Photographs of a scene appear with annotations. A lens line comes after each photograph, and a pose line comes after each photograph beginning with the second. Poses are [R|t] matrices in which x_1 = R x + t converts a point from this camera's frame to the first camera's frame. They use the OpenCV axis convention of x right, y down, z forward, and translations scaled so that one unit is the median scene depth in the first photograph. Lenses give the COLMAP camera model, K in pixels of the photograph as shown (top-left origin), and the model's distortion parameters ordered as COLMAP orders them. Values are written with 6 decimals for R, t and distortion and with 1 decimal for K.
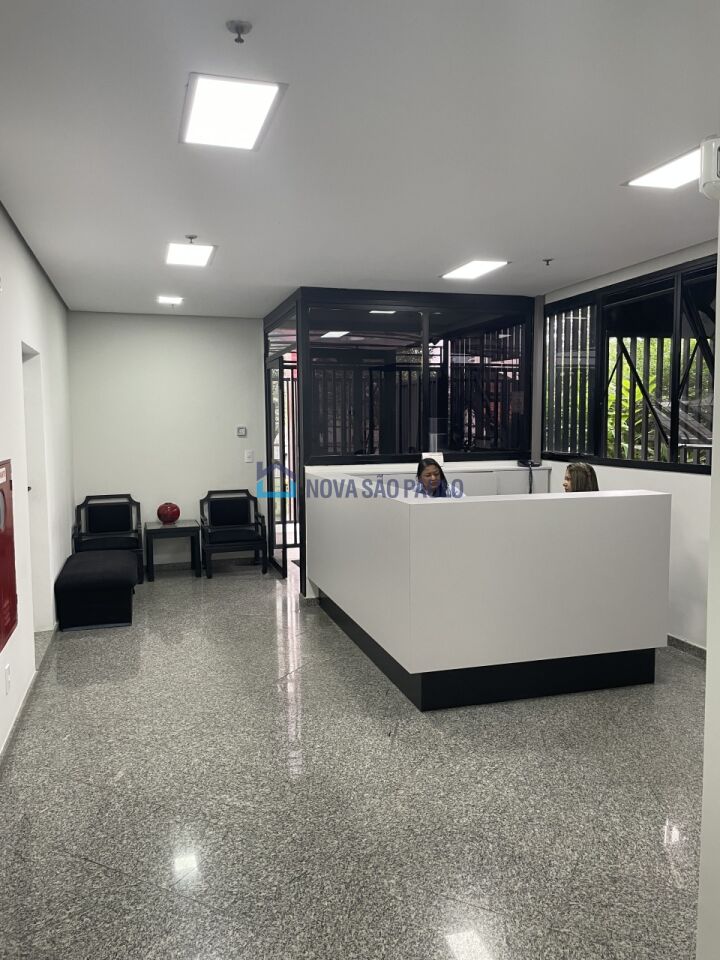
lens RADIAL K [[732.8, 0, 358.5], [0, 732.8, 473.5], [0, 0, 1]] dist [0.058424, -0.084518]
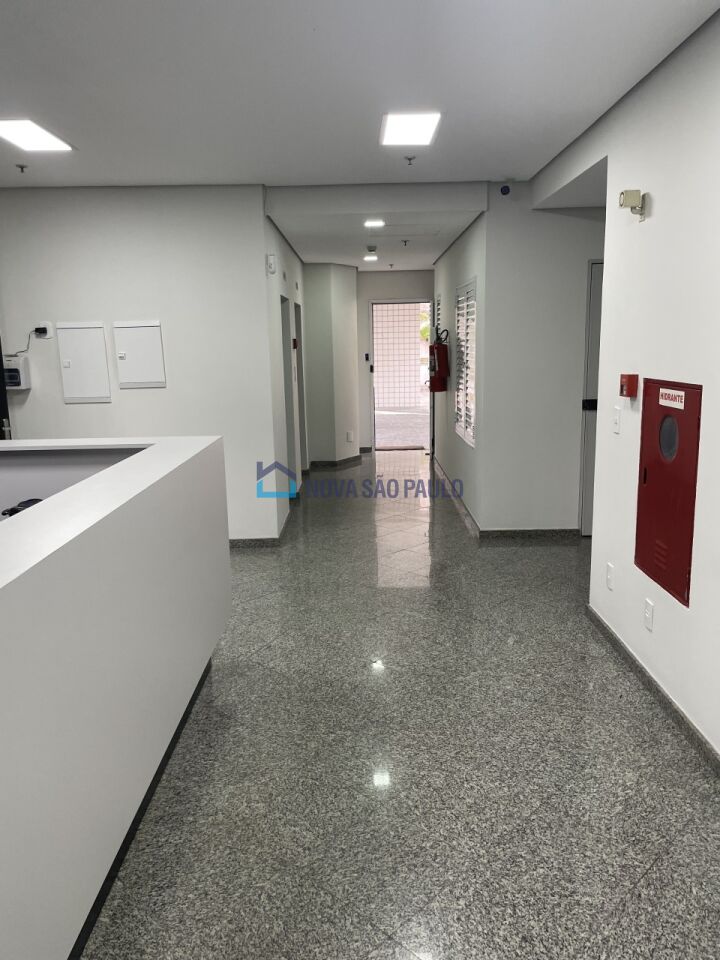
lens RADIAL K [[732.8, 0, 353.4], [0, 732.8, 485.7], [0, 0, 1]] dist [0.058424, -0.084518]
pose [[-0.956133, -0.034667, 0.290875, -0.399665], [0.044349, 0.964396, 0.260716, -0.147087], [-0.289557, 0.262179, -0.920554, 2.011997]]
